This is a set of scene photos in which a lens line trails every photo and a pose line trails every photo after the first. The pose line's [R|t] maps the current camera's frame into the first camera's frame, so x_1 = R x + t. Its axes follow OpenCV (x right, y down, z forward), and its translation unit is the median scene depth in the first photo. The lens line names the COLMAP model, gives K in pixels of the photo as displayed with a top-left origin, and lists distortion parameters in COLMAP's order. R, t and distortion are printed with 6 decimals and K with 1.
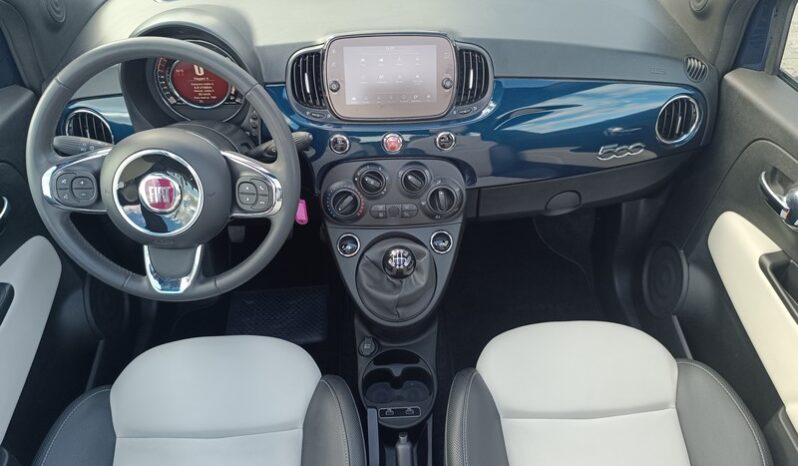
lens RADIAL K [[566.9, 0, 398.0], [0, 566.9, 235.5], [0, 0, 1]] dist [0.035938, -0.046926]
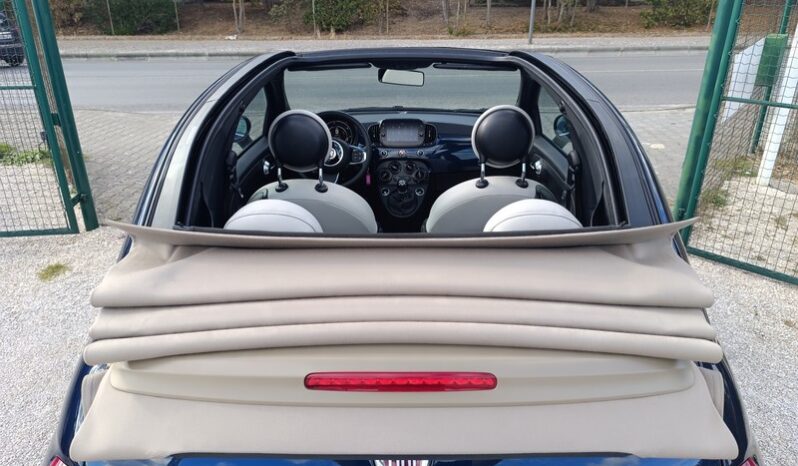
lens RADIAL K [[566.9, 0, 398.7], [0, 566.9, 241.8], [0, 0, 1]] dist [0.035938, -0.046926]
pose [[0.998184, 0.014452, -0.058482, 0.145080], [-0.033258, 0.941645, -0.334961, 1.200181], [0.050229, 0.336297, 0.940415, -1.530594]]
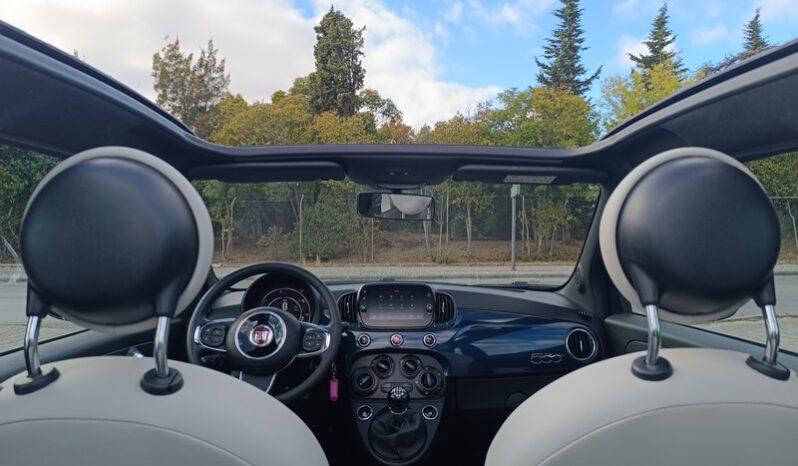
lens RADIAL K [[566.9, 0, 401.0], [0, 566.9, 237.4], [0, 0, 1]] dist [0.035938, -0.046926]
pose [[0.999623, -0.003194, -0.027284, 0.046837], [-0.016285, 0.730993, -0.682190, 0.705811], [0.022123, 0.682377, 0.730666, -0.372397]]
